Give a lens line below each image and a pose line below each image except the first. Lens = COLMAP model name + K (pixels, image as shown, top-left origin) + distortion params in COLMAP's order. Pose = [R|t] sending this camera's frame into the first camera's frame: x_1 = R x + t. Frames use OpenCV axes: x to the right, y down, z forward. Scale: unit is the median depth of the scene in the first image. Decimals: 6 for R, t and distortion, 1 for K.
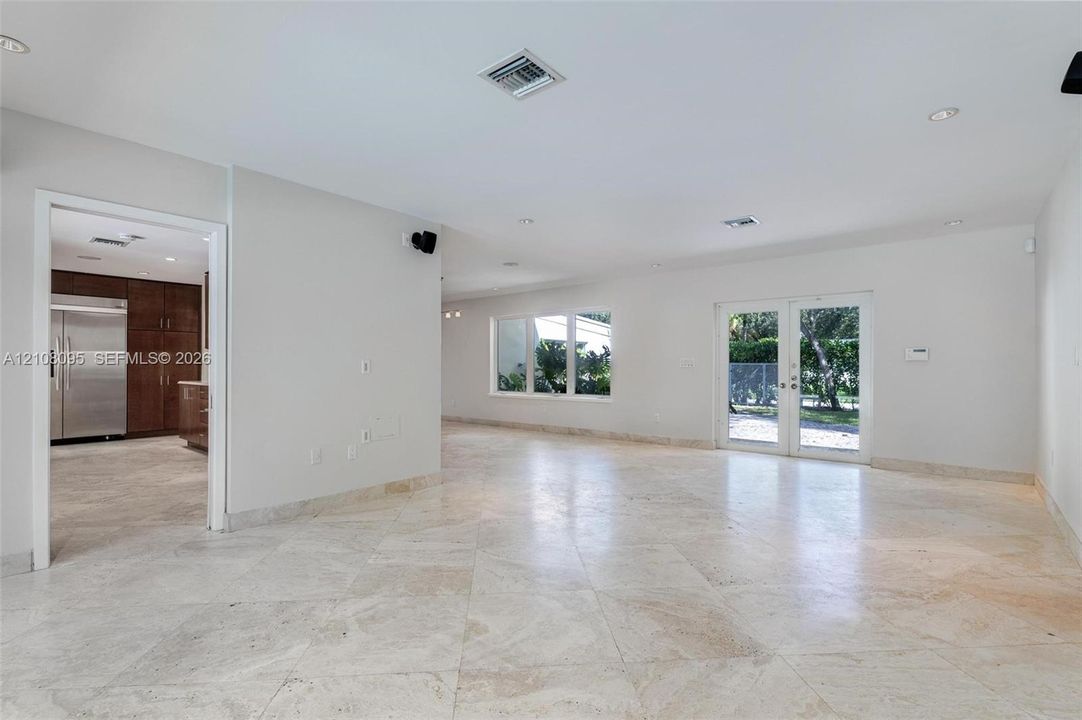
lens RADIAL K [[504.9, 0, 541.0], [0, 504.9, 360.0], [0, 0, 1]] dist [0.005116, 0.000756]
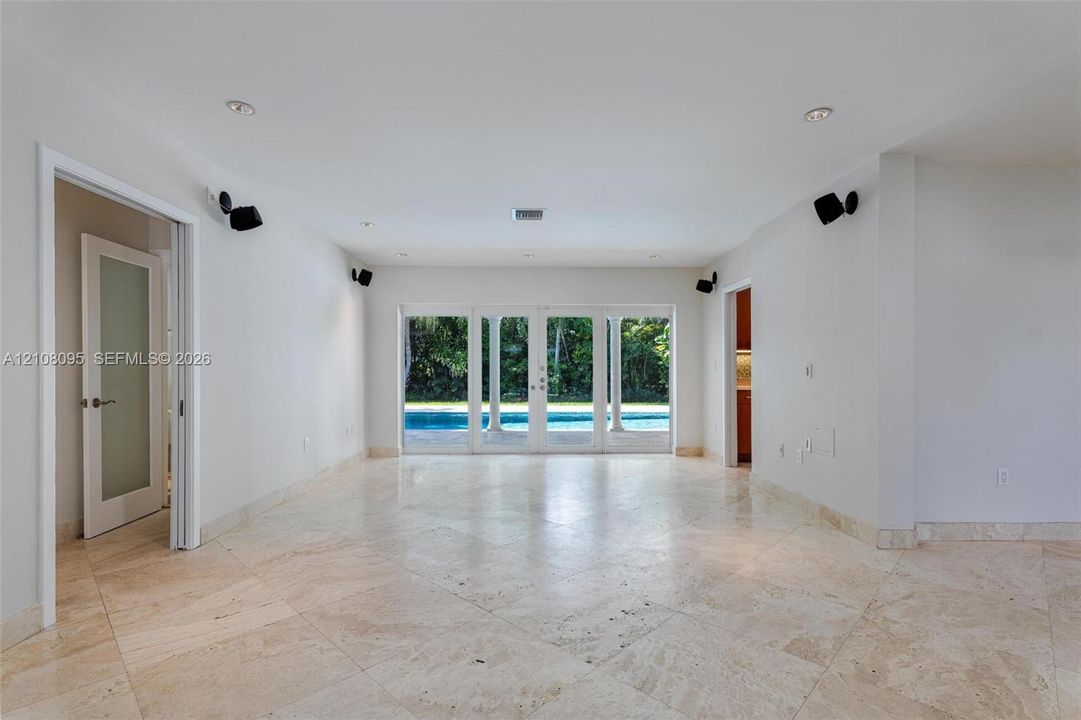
lens RADIAL K [[504.4, 0, 540.5], [0, 504.4, 360.0], [0, 0, 1]] dist [0.005116, 0.000756]
pose [[-0.756377, -0.014390, -0.653978, 0.915065], [0.004661, 0.999614, -0.027385, 0.022242], [0.654120, -0.023761, -0.756018, 1.933231]]
